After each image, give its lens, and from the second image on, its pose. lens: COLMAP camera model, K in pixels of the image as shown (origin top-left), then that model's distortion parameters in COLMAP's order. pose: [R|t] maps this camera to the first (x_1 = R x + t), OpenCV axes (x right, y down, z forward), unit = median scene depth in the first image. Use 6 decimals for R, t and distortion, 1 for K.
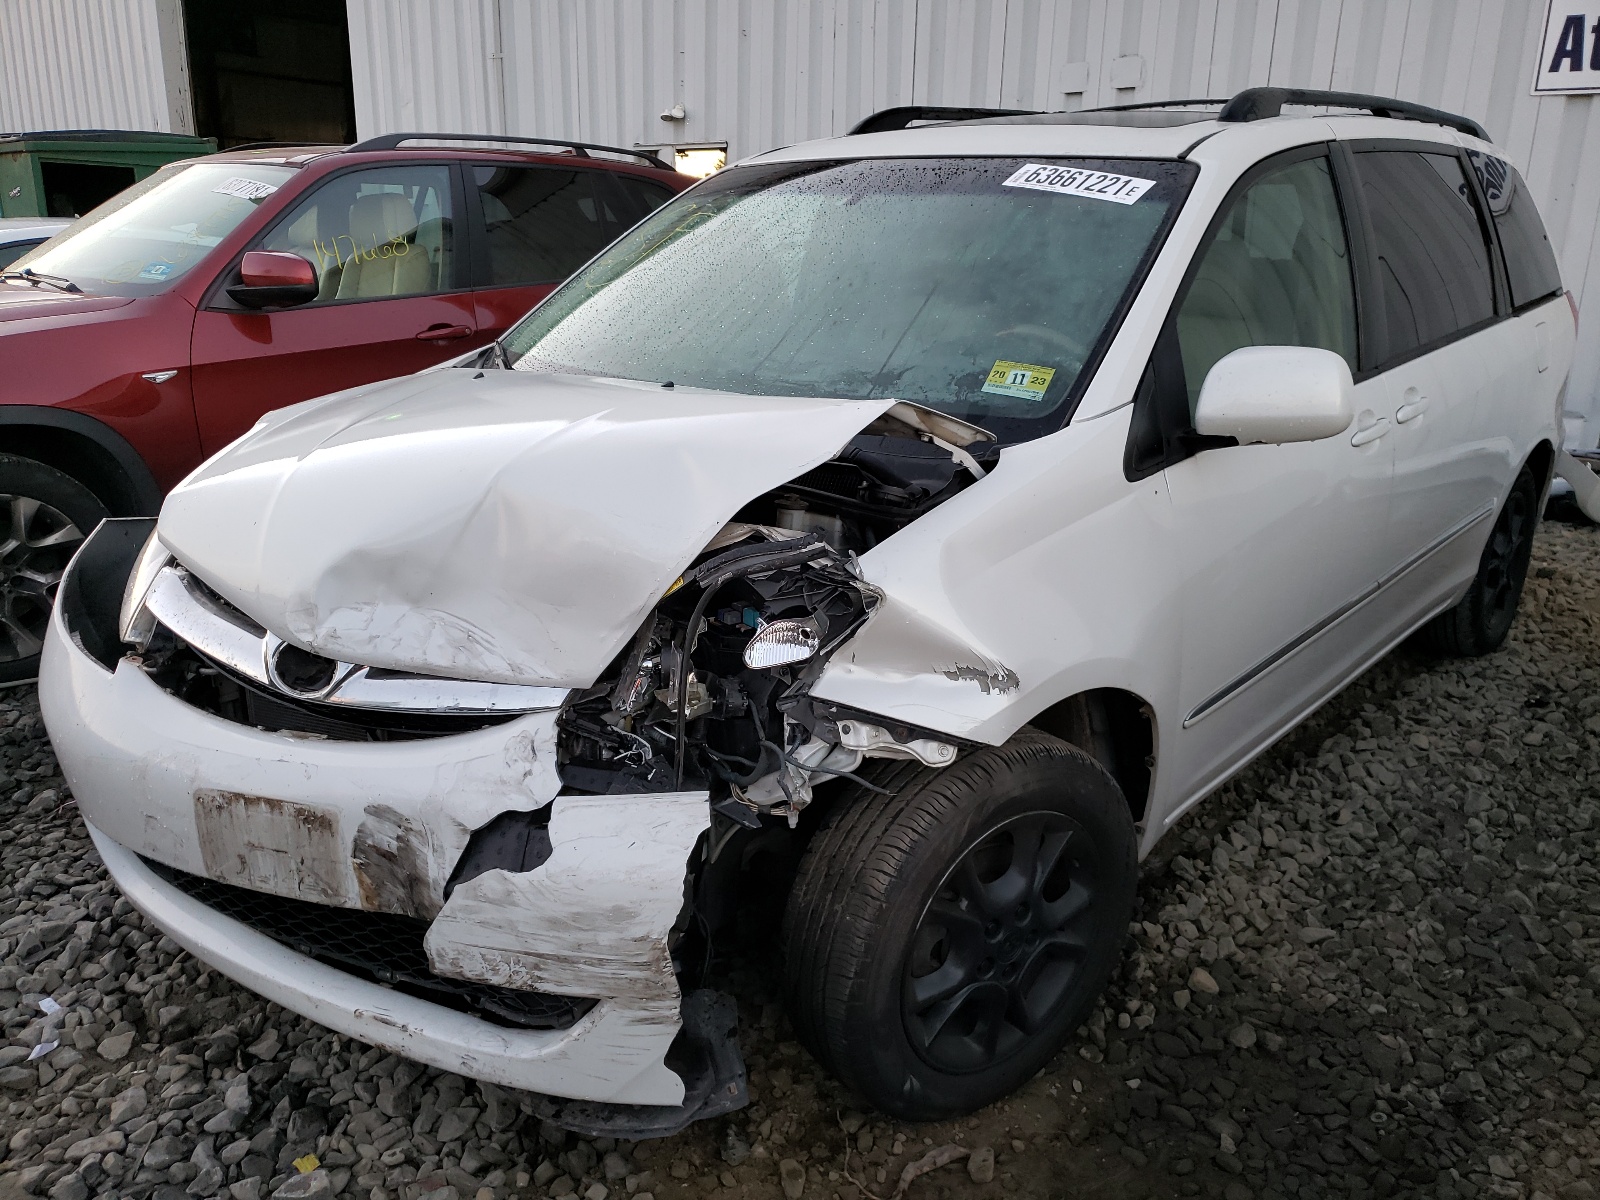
lens RADIAL K [[1331.0, 0, 855.5], [0, 1331.0, 601.8], [0, 0, 1]] dist [0.008527, -0.081258]
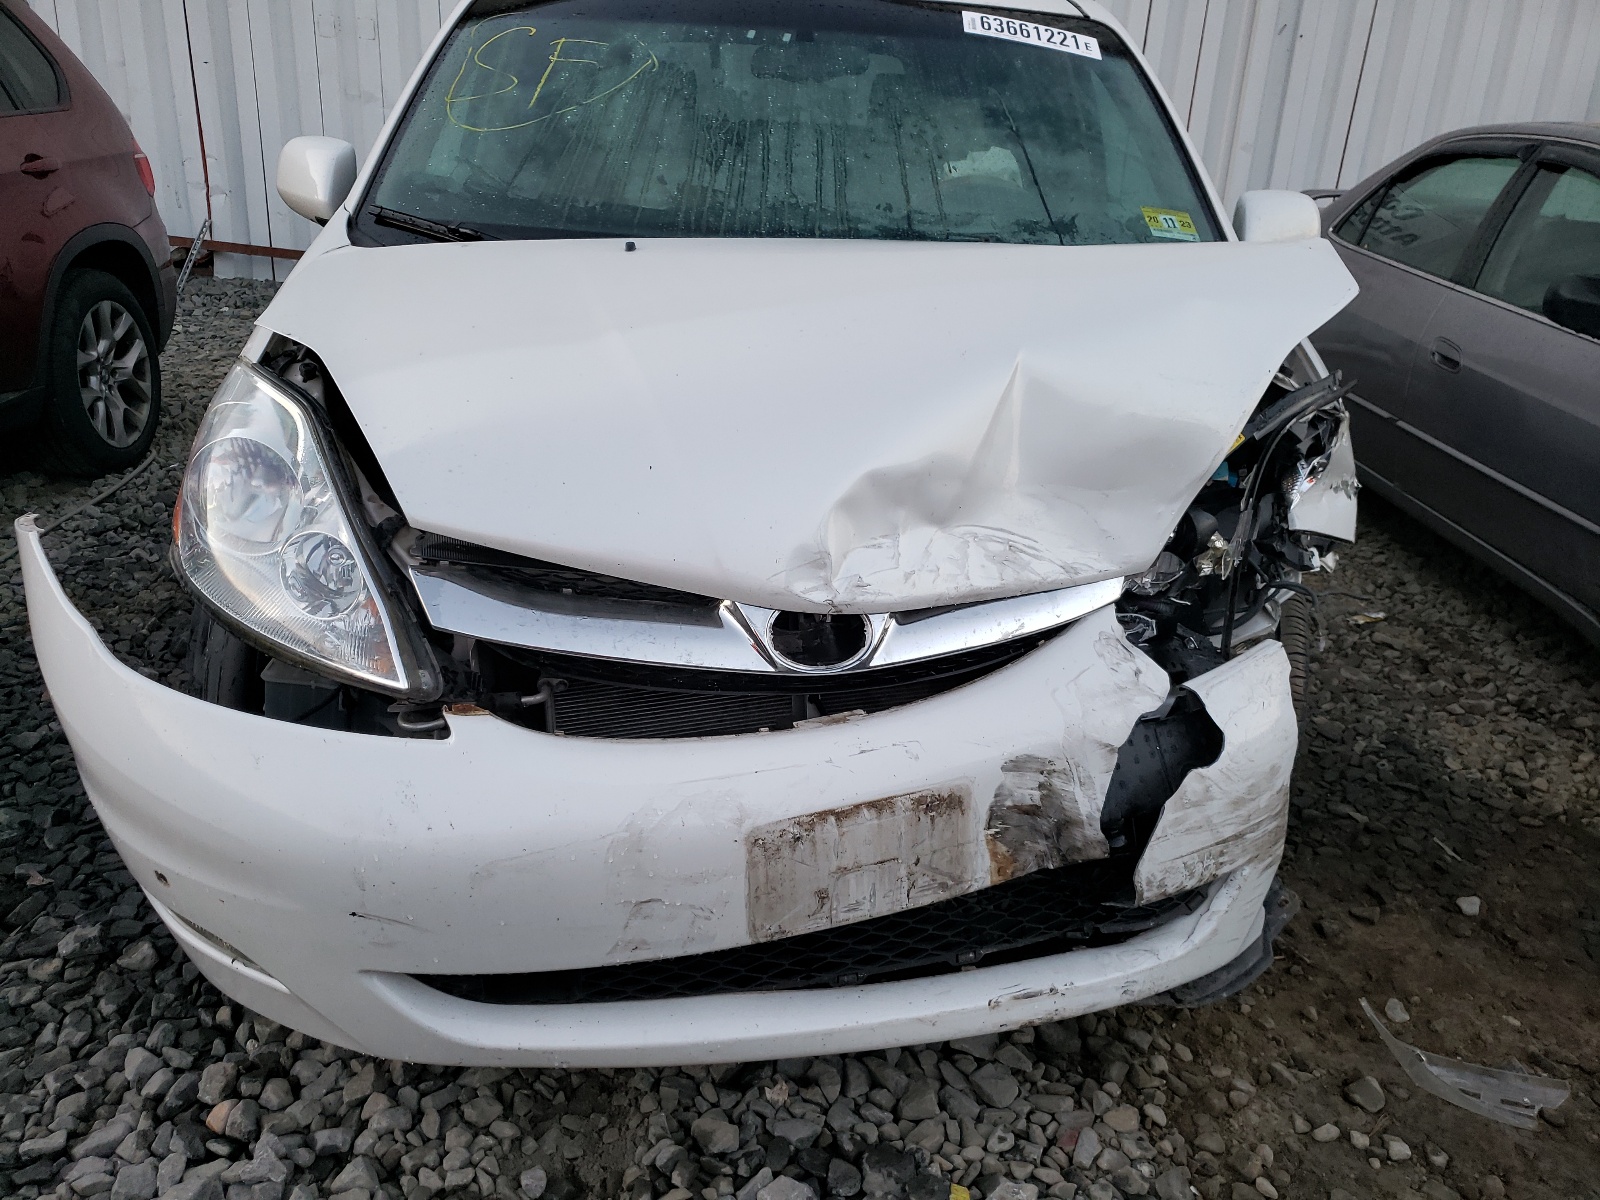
lens RADIAL K [[1331.0, 0, 855.5], [0, 1331.0, 601.8], [0, 0, 1]] dist [0.008527, -0.081258]
pose [[0.708978, -0.226523, 0.667861, -0.958723], [0.152977, 0.973860, 0.167915, -0.101172], [-0.688439, -0.016881, 0.725098, 0.445504]]
